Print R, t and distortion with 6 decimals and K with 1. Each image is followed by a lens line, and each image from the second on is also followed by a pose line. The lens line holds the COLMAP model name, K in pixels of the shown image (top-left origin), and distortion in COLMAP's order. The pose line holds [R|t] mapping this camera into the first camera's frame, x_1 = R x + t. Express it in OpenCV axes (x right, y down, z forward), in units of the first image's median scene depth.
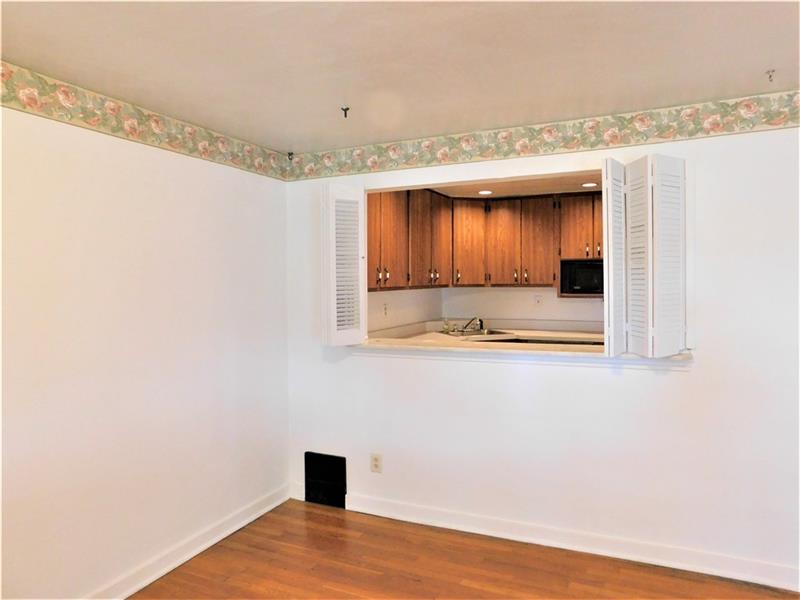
lens RADIAL K [[544.8, 0, 403.2], [0, 544.8, 300.0], [0, 0, 1]] dist [-0.086283, 0.065999]
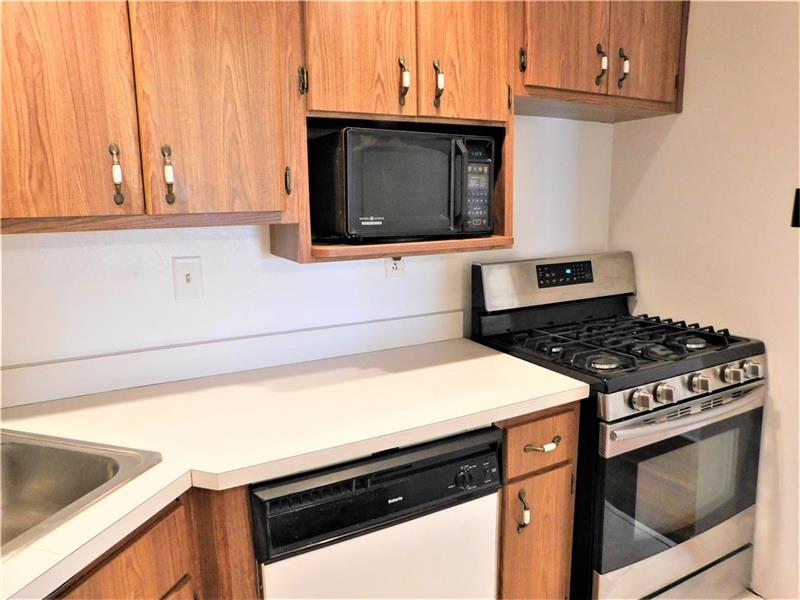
lens RADIAL K [[544.8, 0, 403.2], [0, 544.8, 300.0], [0, 0, 1]] dist [-0.086283, 0.065999]
pose [[0.614982, -0.141280, 0.775782, 0.110182], [0.039545, 0.988107, 0.148598, -0.023822], [-0.787549, -0.060707, 0.613255, 0.795696]]
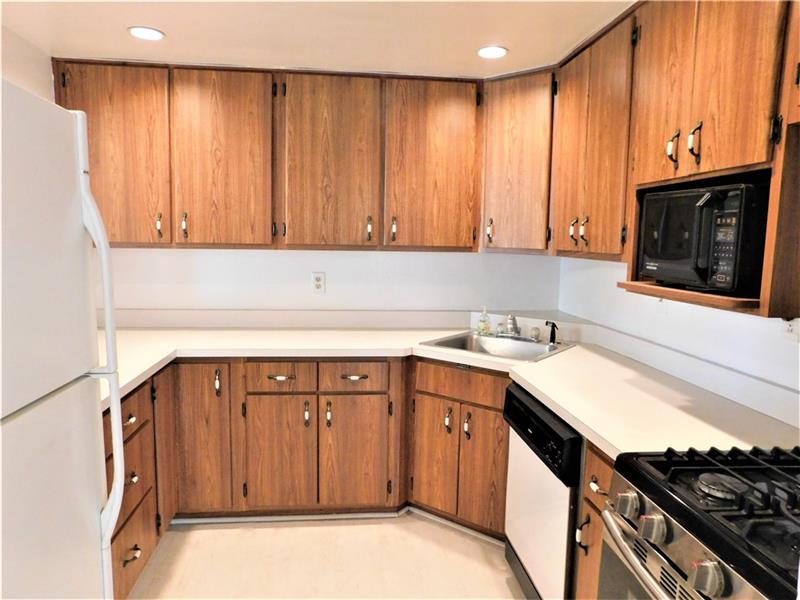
lens RADIAL K [[544.8, 0, 403.2], [0, 544.8, 300.0], [0, 0, 1]] dist [-0.086283, 0.065999]
pose [[0.517598, 0.116364, -0.847674, 0.517191], [-0.055592, 0.993189, 0.102395, -0.027756], [0.853816, -0.005876, 0.520541, 0.672775]]
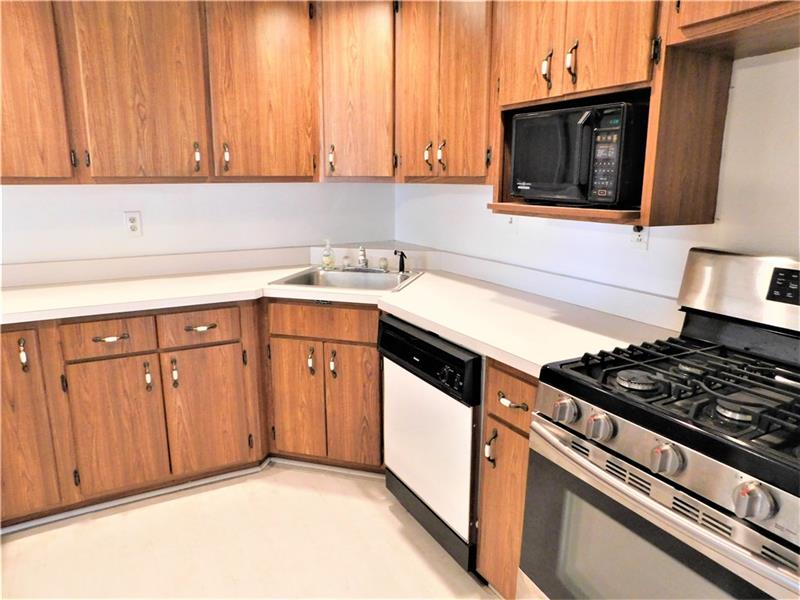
lens RADIAL K [[544.8, 0, 403.2], [0, 544.8, 300.0], [0, 0, 1]] dist [-0.086283, 0.065999]
pose [[0.806526, 0.140926, -0.574157, 0.459476], [-0.034389, 0.980712, 0.192407, -0.015575], [0.590198, -0.135437, 0.795816, 0.647593]]
